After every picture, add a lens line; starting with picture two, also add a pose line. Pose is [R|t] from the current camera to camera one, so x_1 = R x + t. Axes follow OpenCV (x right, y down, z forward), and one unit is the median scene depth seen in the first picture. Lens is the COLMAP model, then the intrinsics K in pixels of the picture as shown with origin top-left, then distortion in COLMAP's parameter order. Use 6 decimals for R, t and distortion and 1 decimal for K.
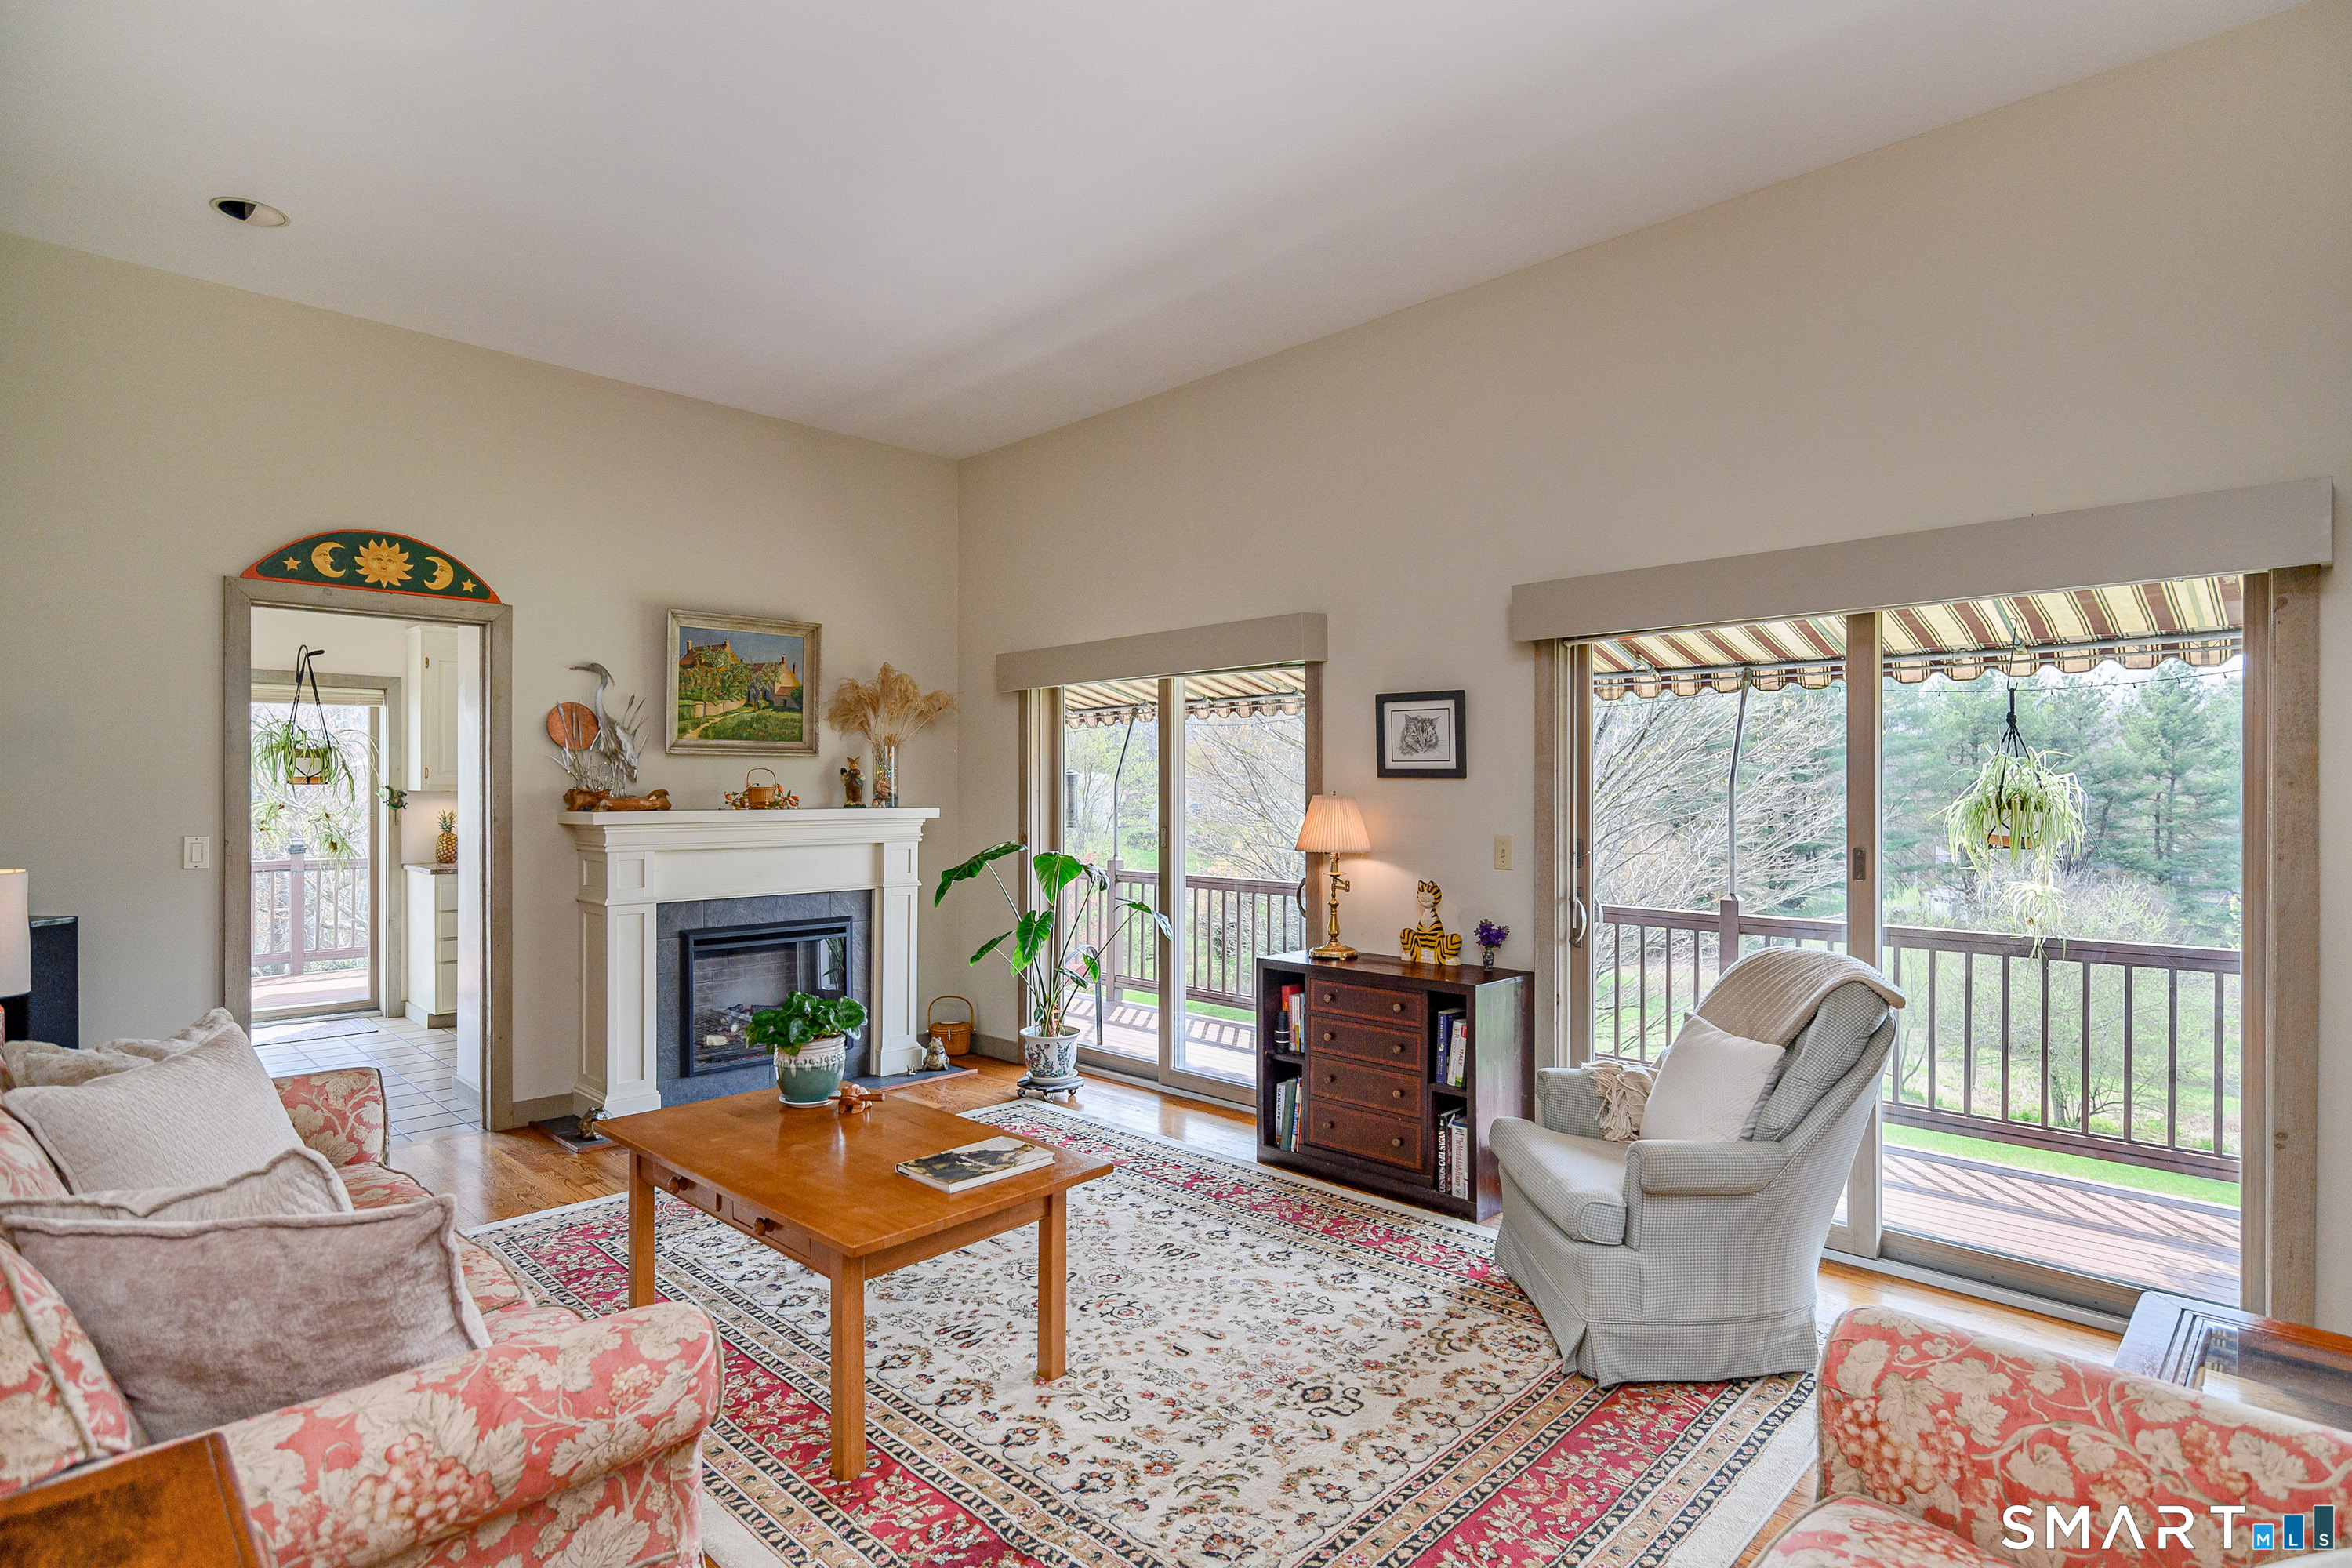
lens RADIAL K [[1196.1, 0, 1178.2], [0, 1196.1, 794.7], [0, 0, 1]] dist [-0.002560, 0.000823]
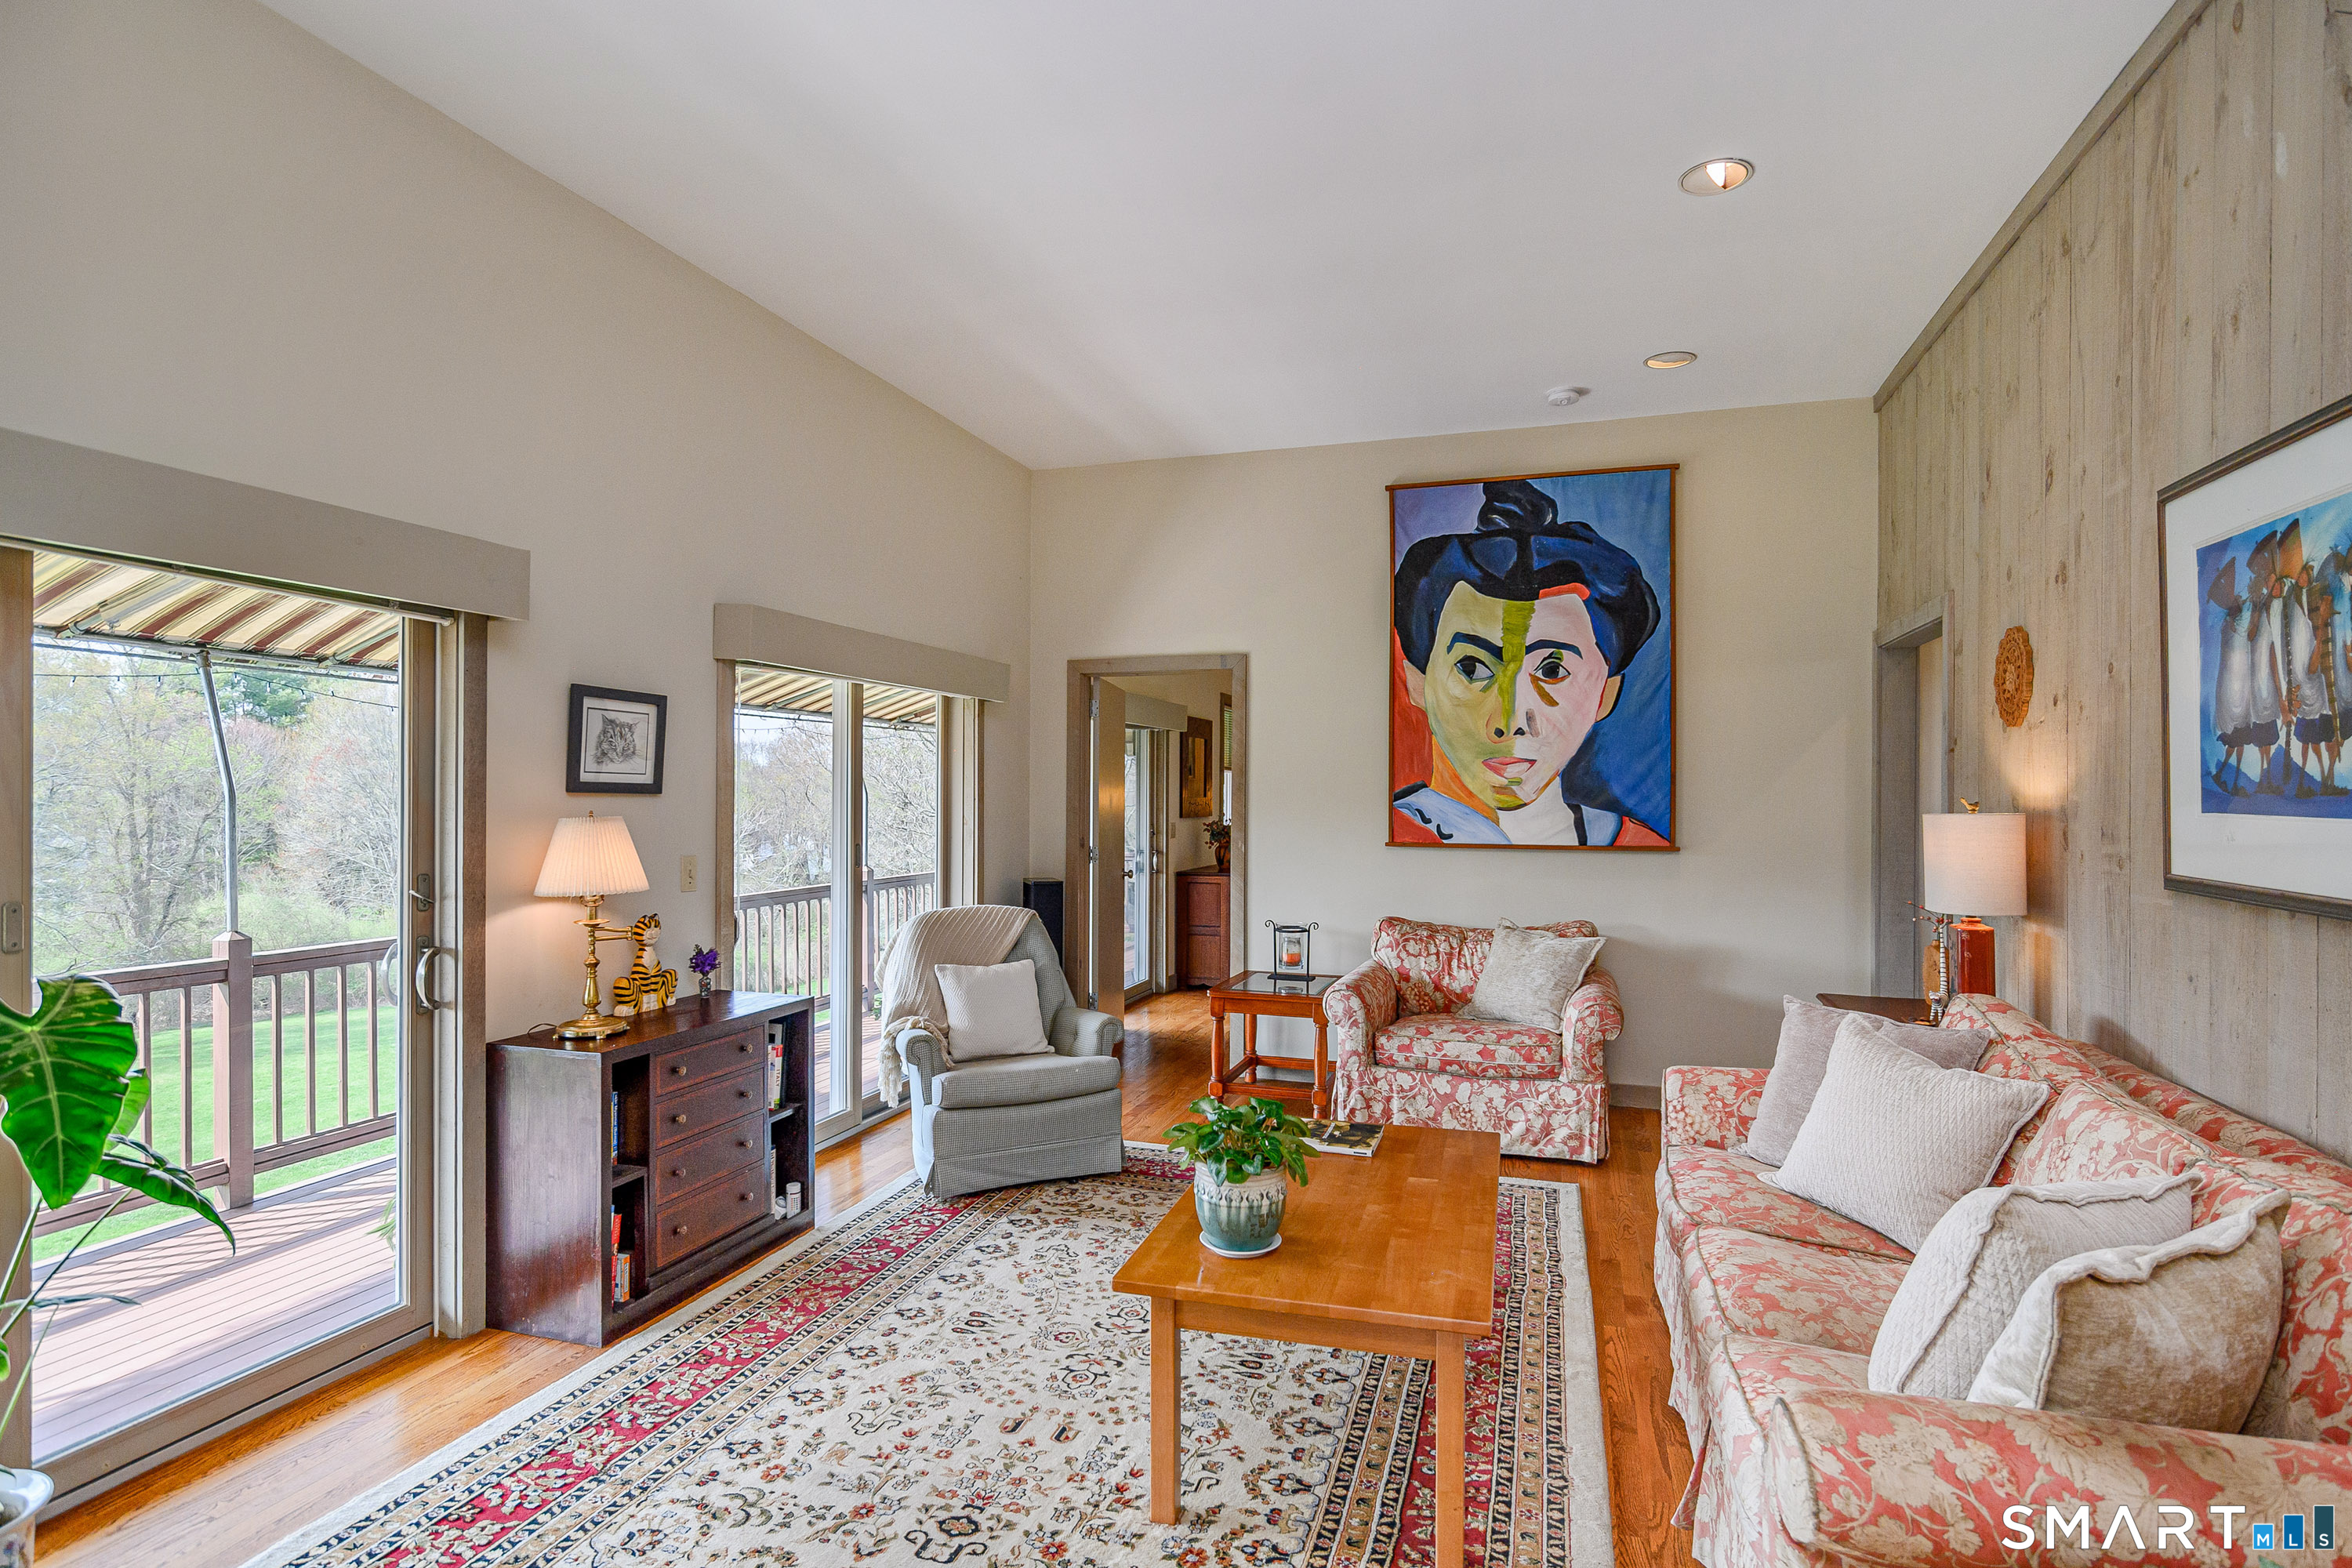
lens RADIAL K [[1196.1, 0, 1178.2], [0, 1196.1, 794.7], [0, 0, 1]] dist [-0.002560, 0.000823]
pose [[-0.451675, -0.001589, 0.892181, -0.695731], [-0.000154, 0.999999, 0.001703, -0.014396], [-0.892182, 0.000632, -0.451675, 1.008650]]
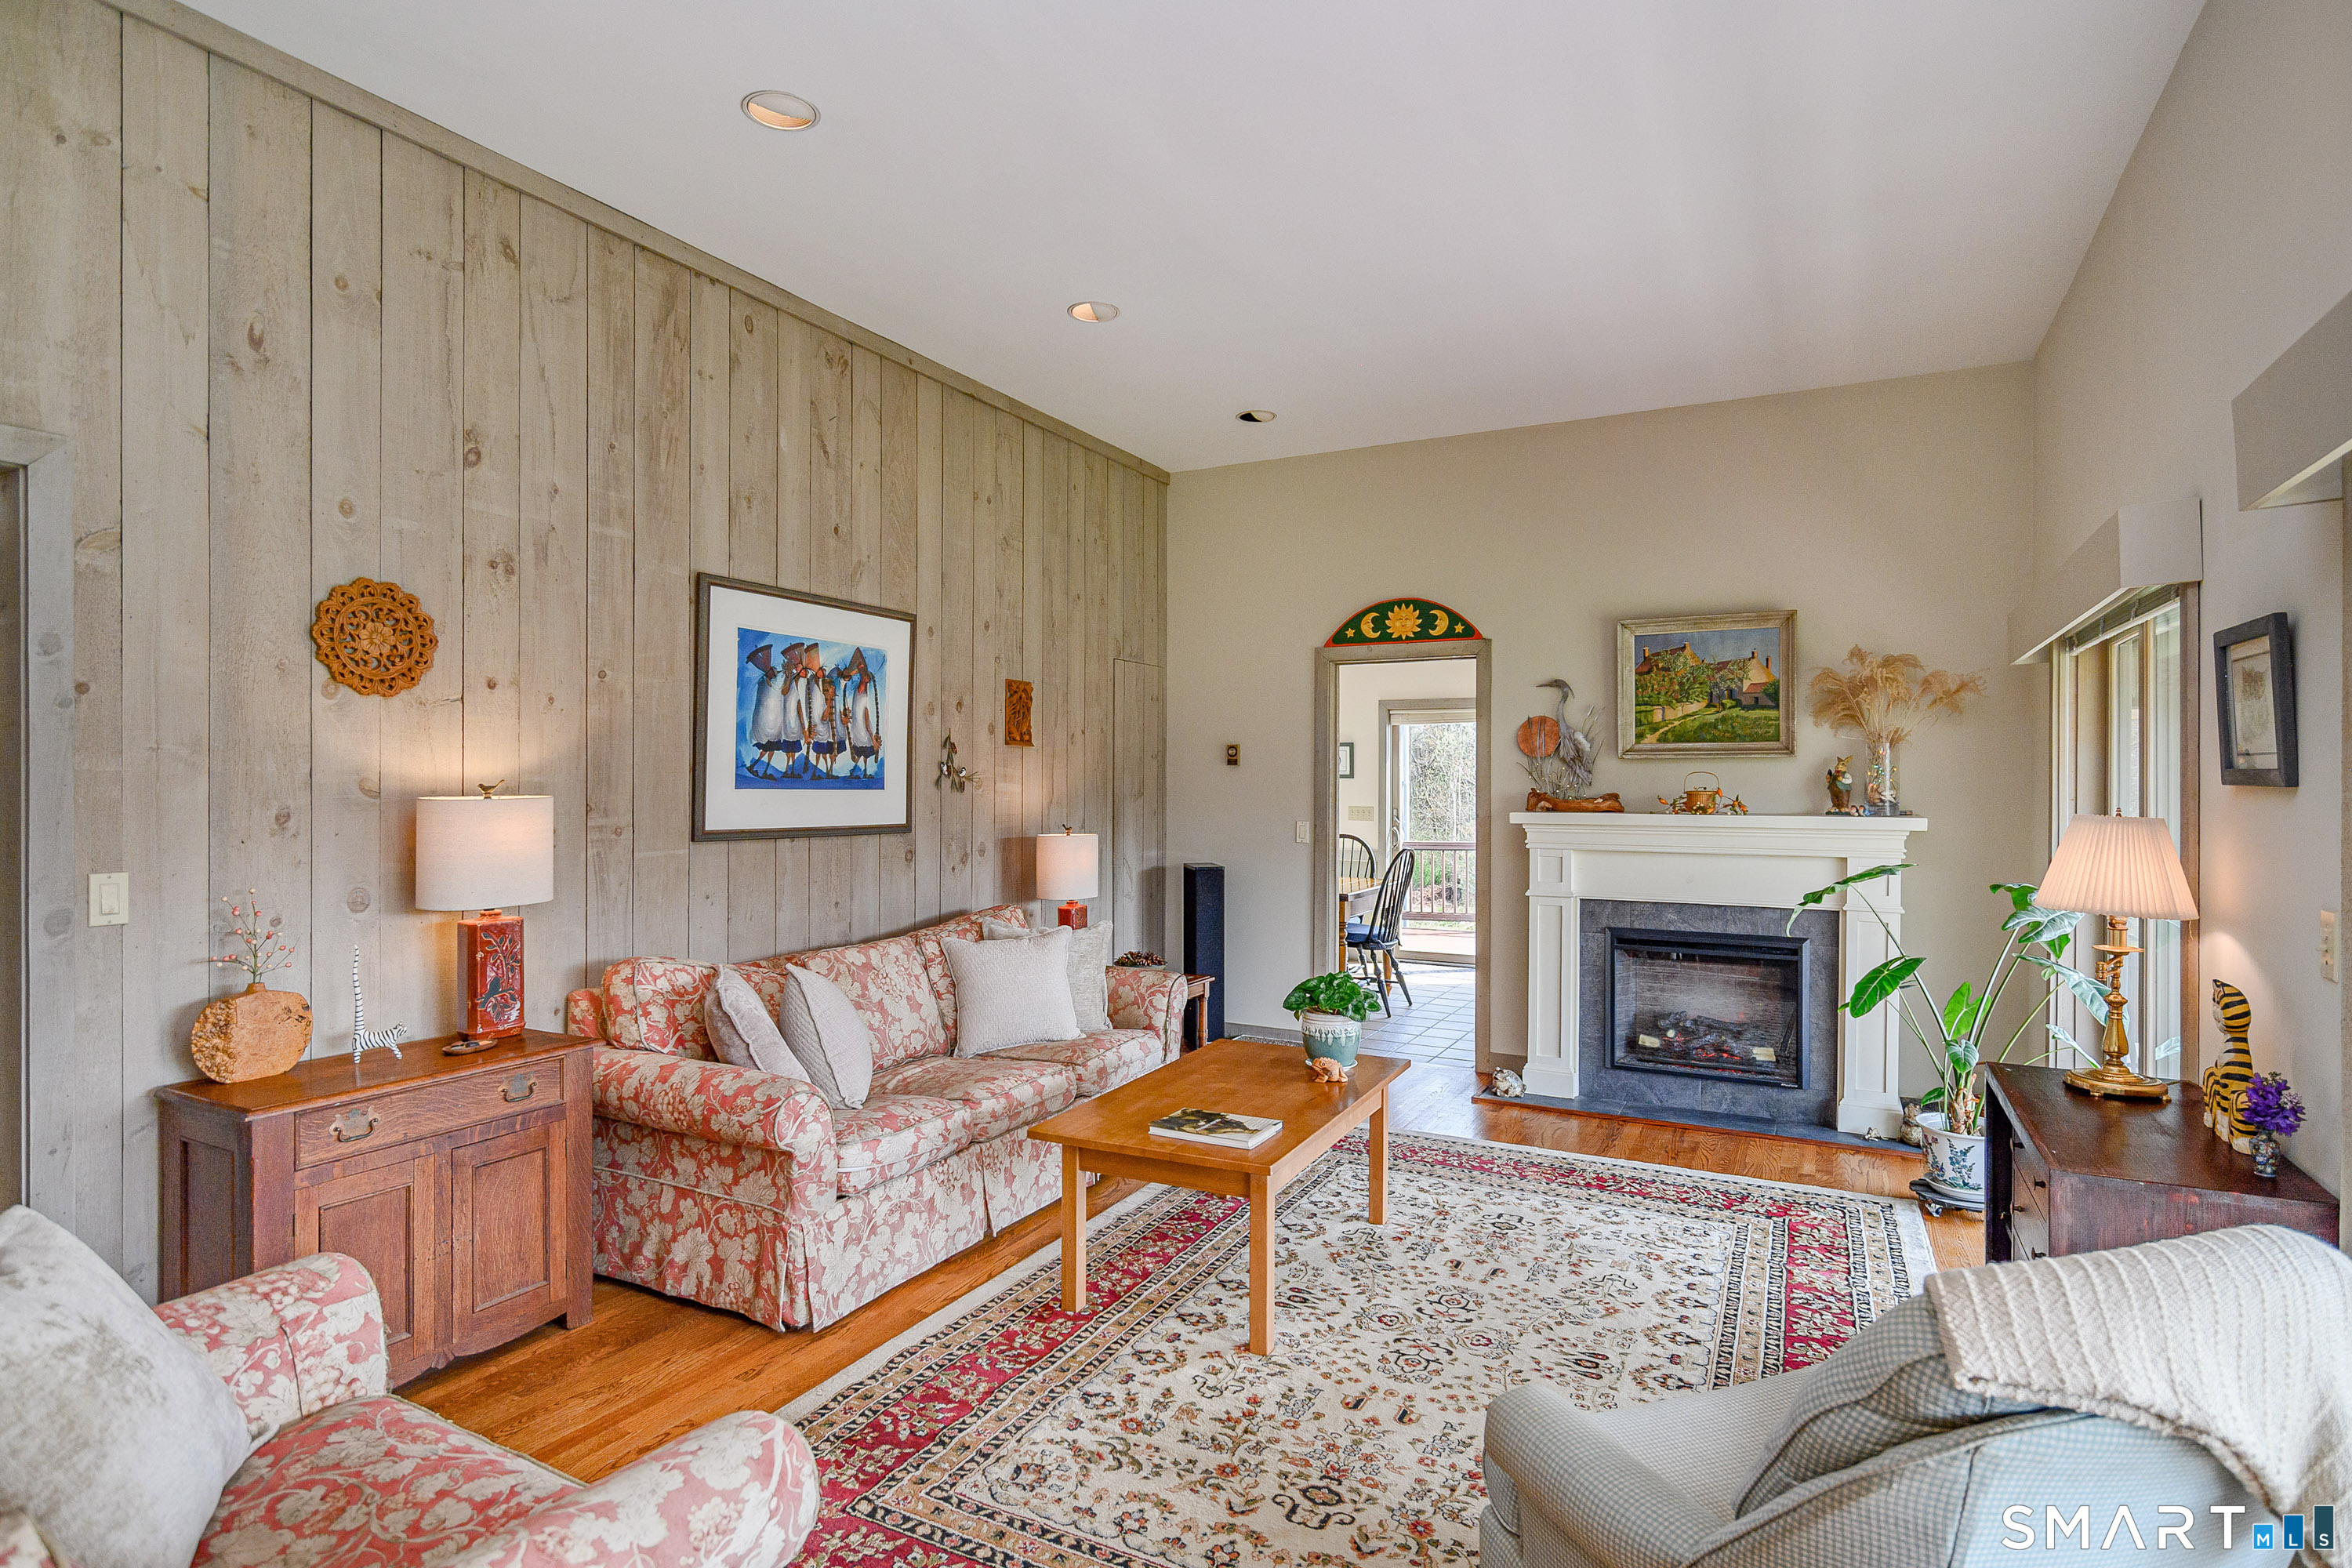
lens RADIAL K [[1196.1, 0, 1178.2], [0, 1196.1, 794.7], [0, 0, 1]] dist [-0.002560, 0.000823]
pose [[0.281354, 0.010759, -0.959544, 0.558640], [-0.006482, 0.999936, 0.009311, -0.011881], [0.959582, 0.003600, 0.281406, 0.394330]]
